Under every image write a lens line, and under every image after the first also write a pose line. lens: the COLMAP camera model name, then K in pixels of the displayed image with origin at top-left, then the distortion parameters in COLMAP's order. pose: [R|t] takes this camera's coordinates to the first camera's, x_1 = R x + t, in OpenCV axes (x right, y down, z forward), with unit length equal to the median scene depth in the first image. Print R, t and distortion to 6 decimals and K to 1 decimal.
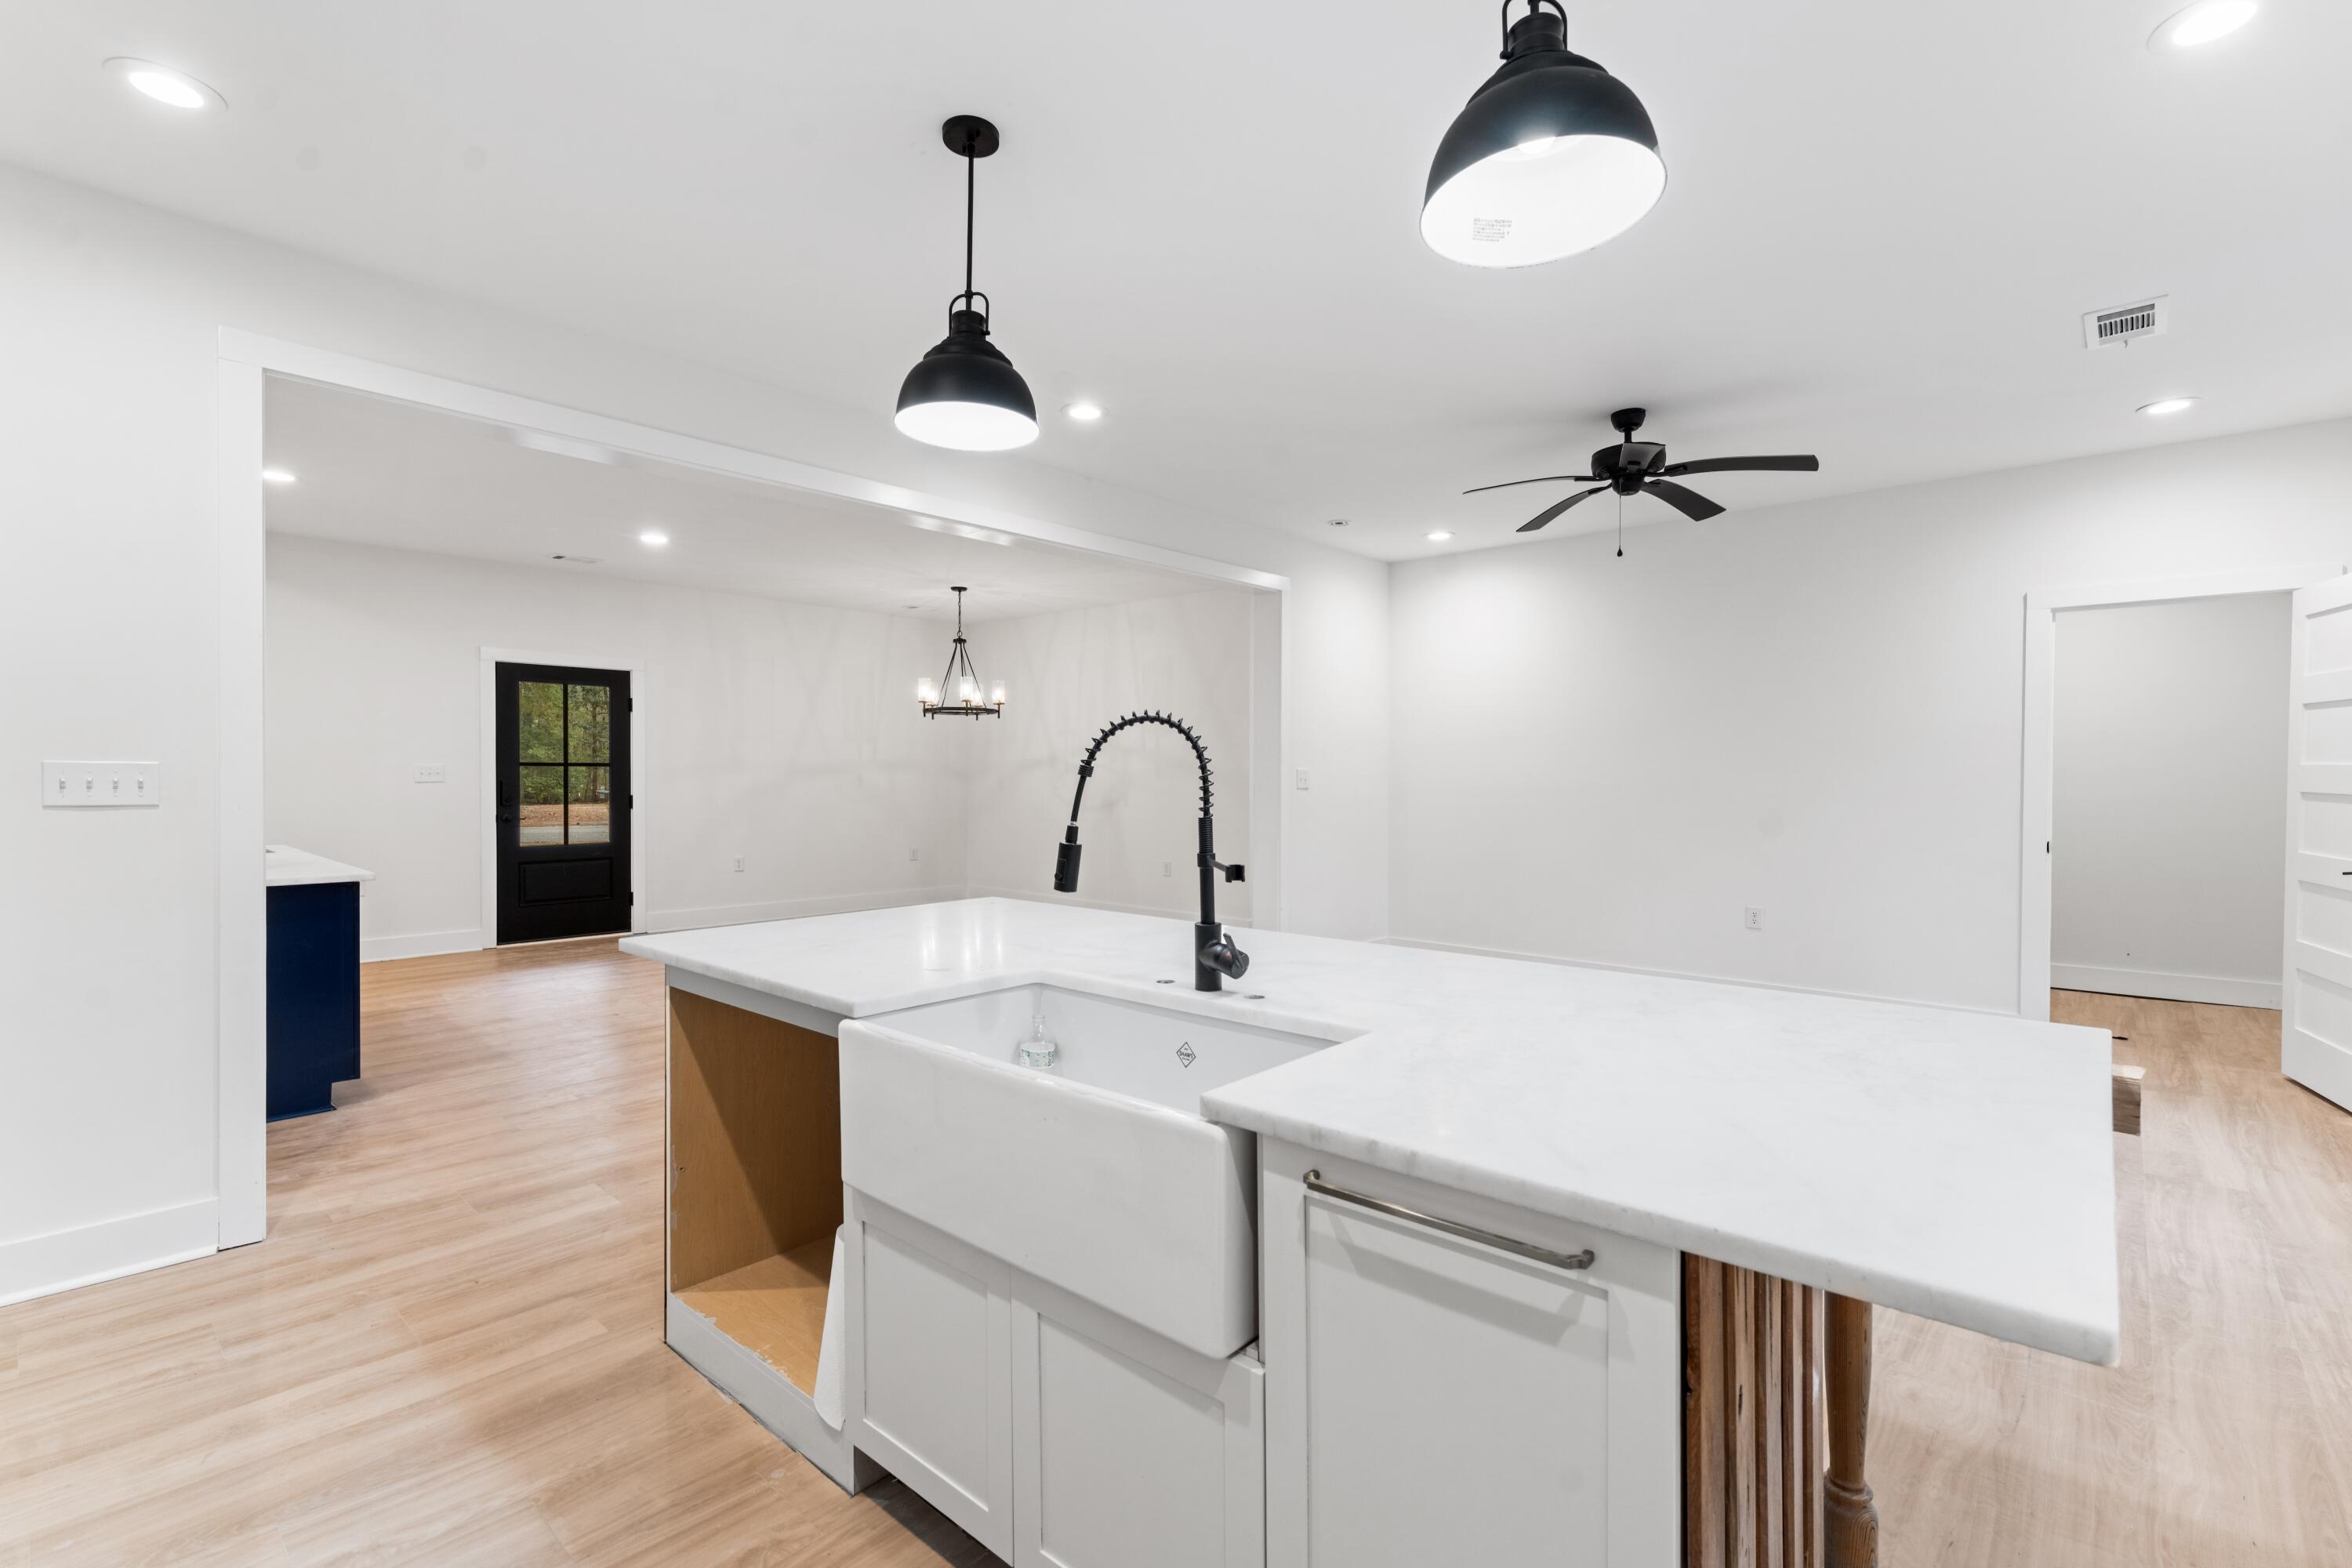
lens RADIAL K [[1005.5, 0, 1176.0], [0, 1005.5, 784.0], [0, 0, 1]] dist [-0.002494, -0.000220]
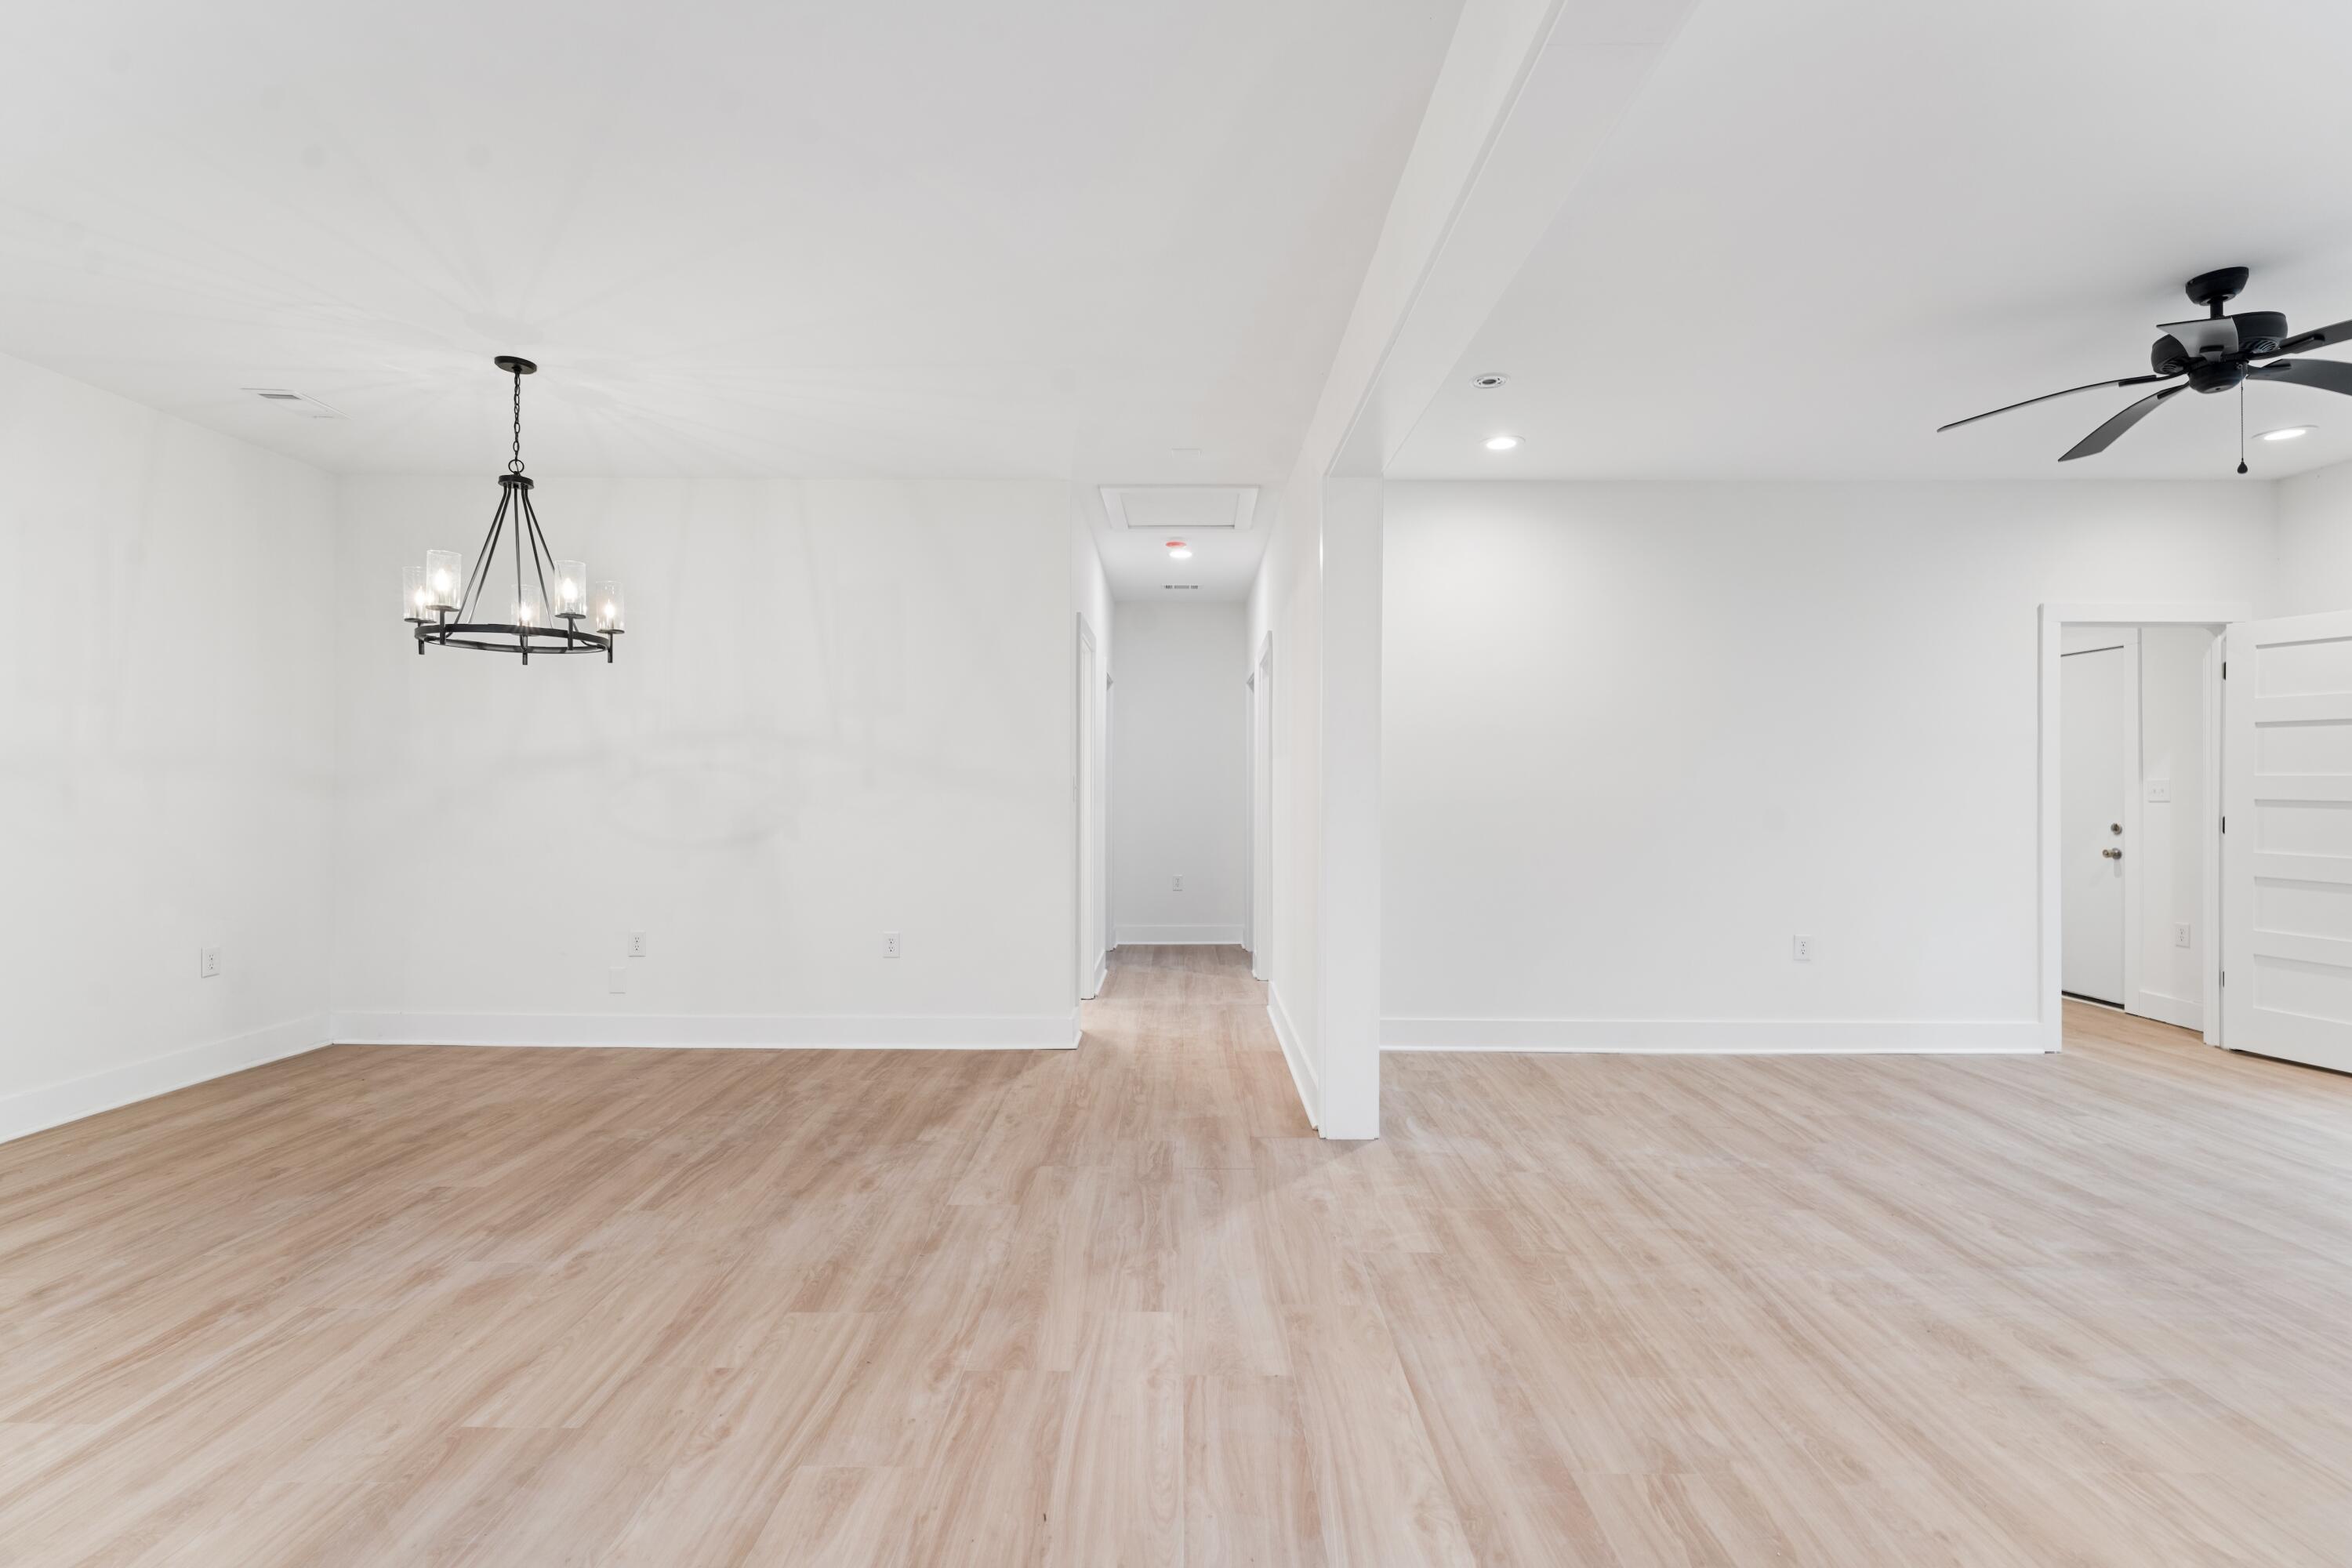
lens RADIAL K [[1072.5, 0, 1176.0], [0, 1072.5, 784.0], [0, 0, 1]] dist [-0.010254, -0.000080]
pose [[0.753969, -0.001983, 0.656907, -0.513777], [0.005134, 0.999983, -0.002874, -0.010513], [-0.656890, 0.005539, 0.753966, 0.764145]]
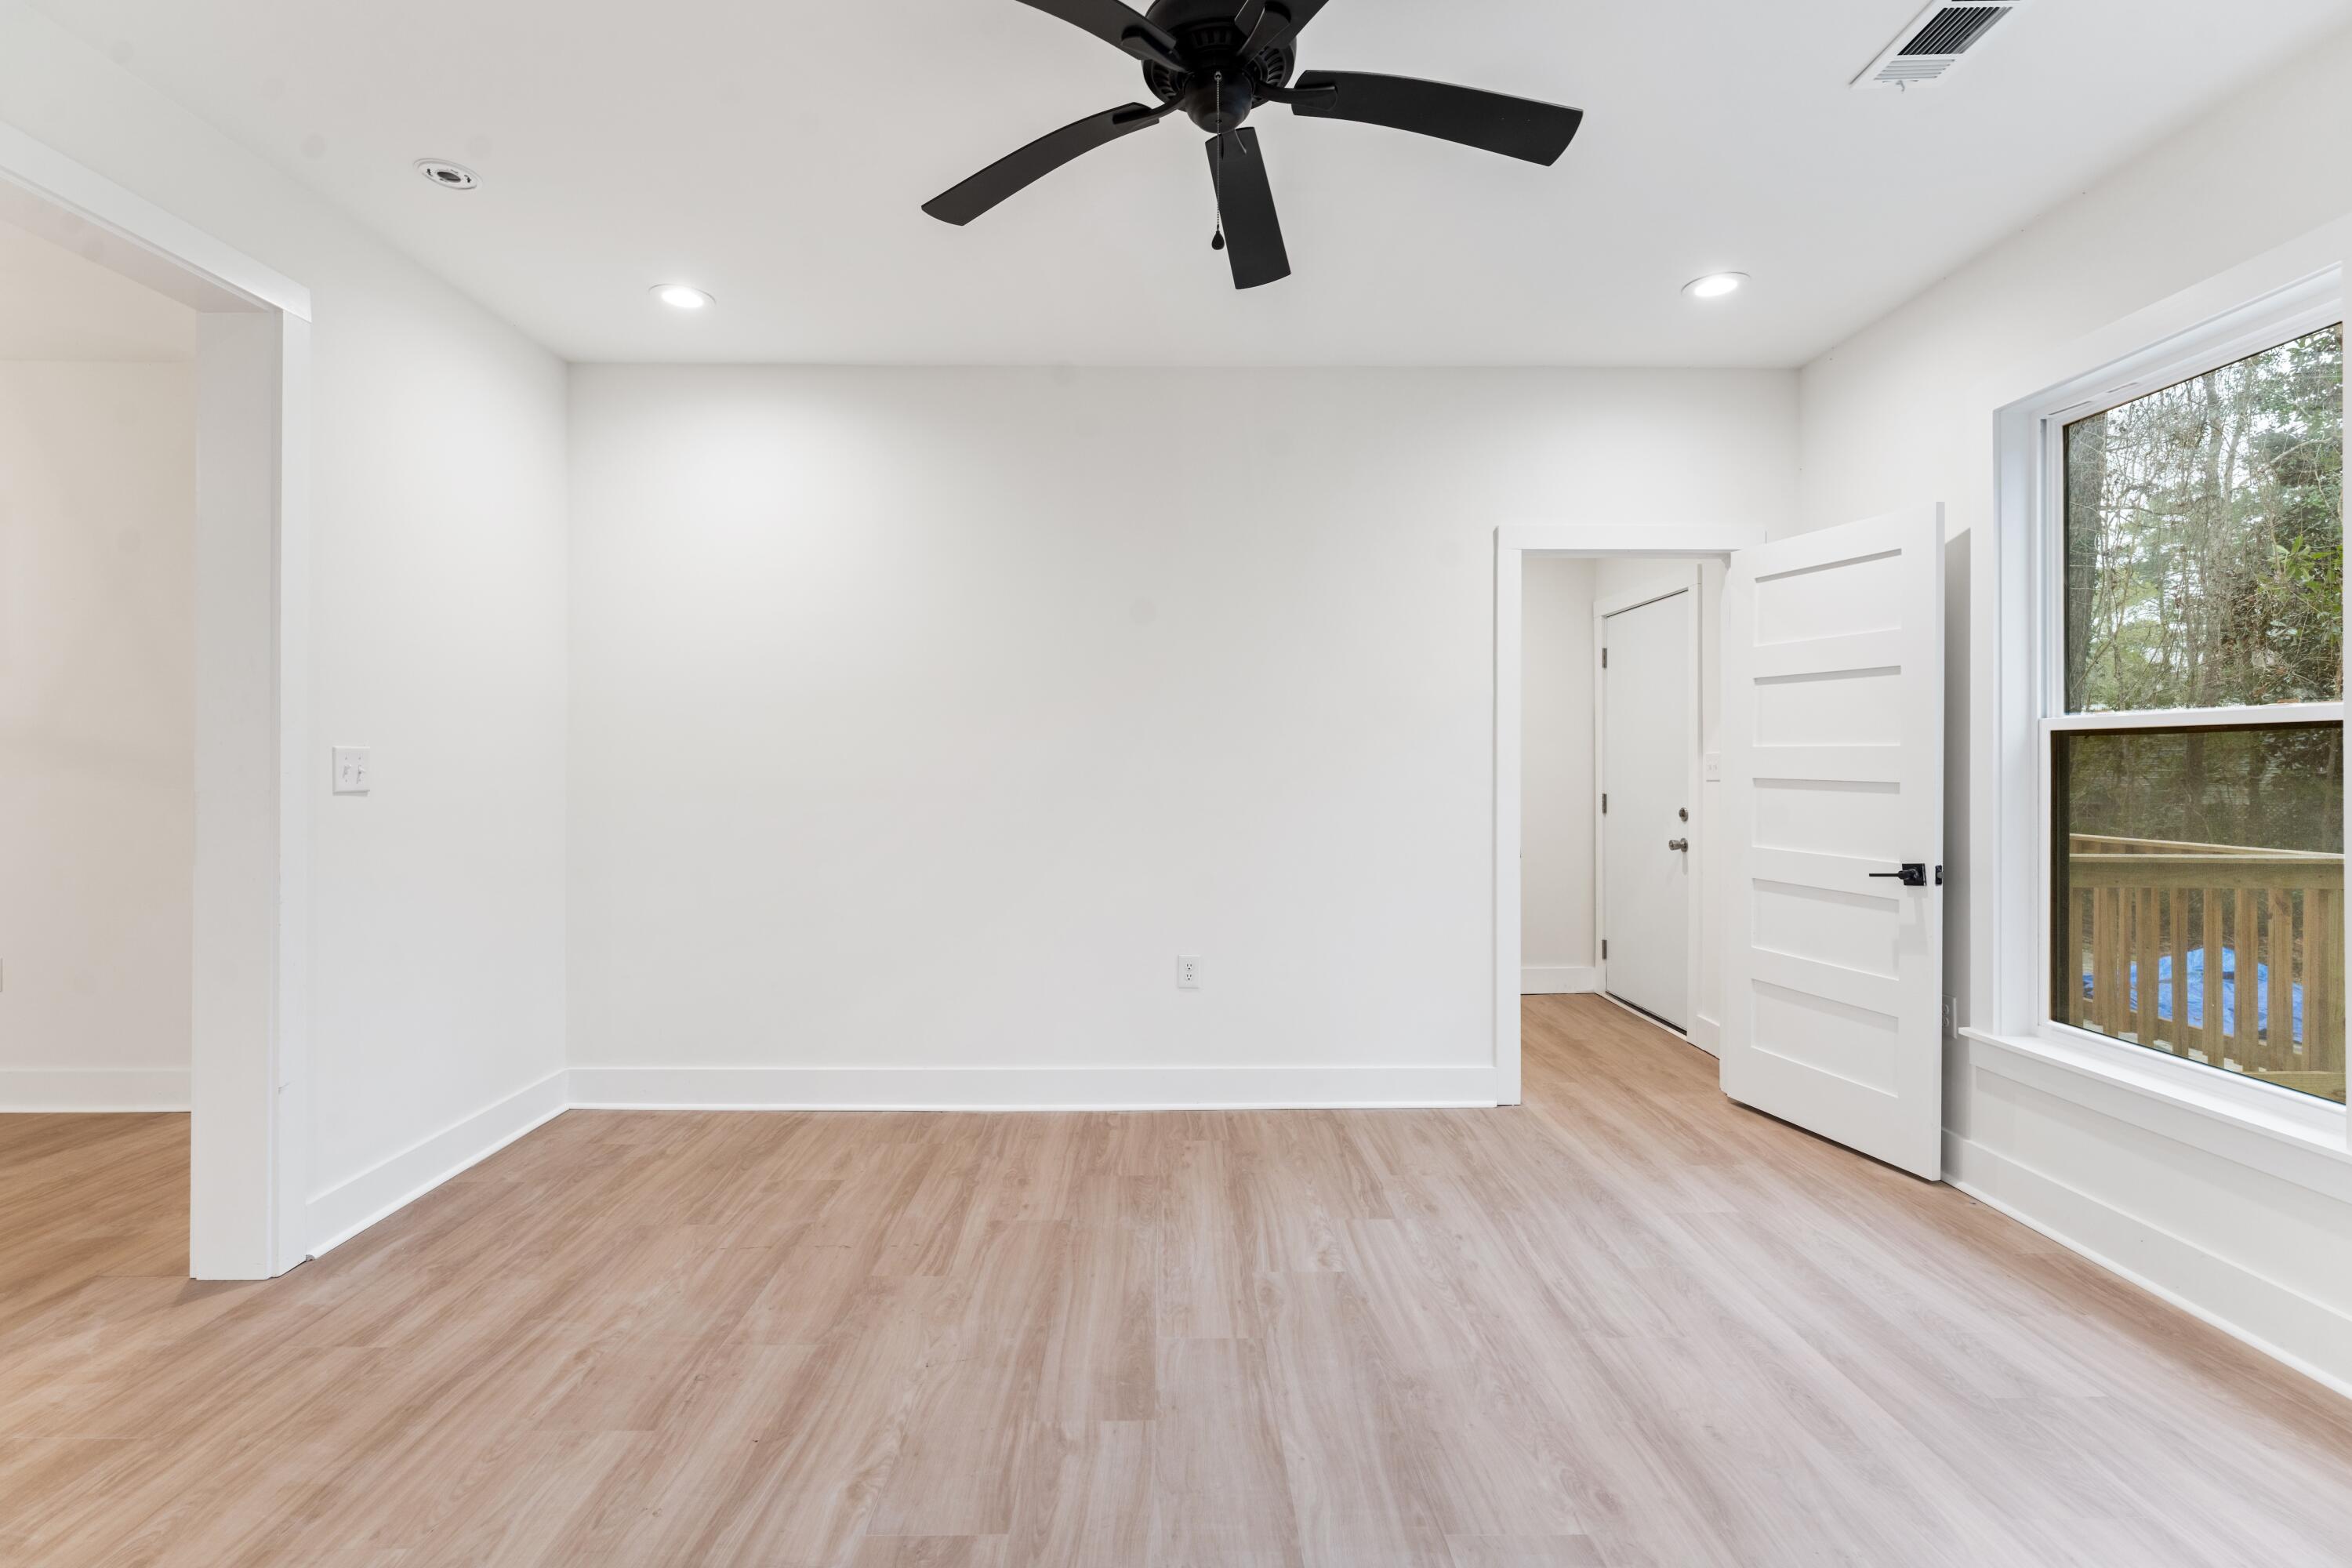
lens RADIAL K [[1072.5, 0, 1176.0], [0, 1072.5, 784.0], [0, 0, 1]] dist [-0.010254, -0.000080]
pose [[0.736070, -0.018435, 0.676654, 0.096133], [0.009837, 0.999815, 0.016538, -0.006408], [-0.676834, -0.005517, 0.736115, 0.554267]]
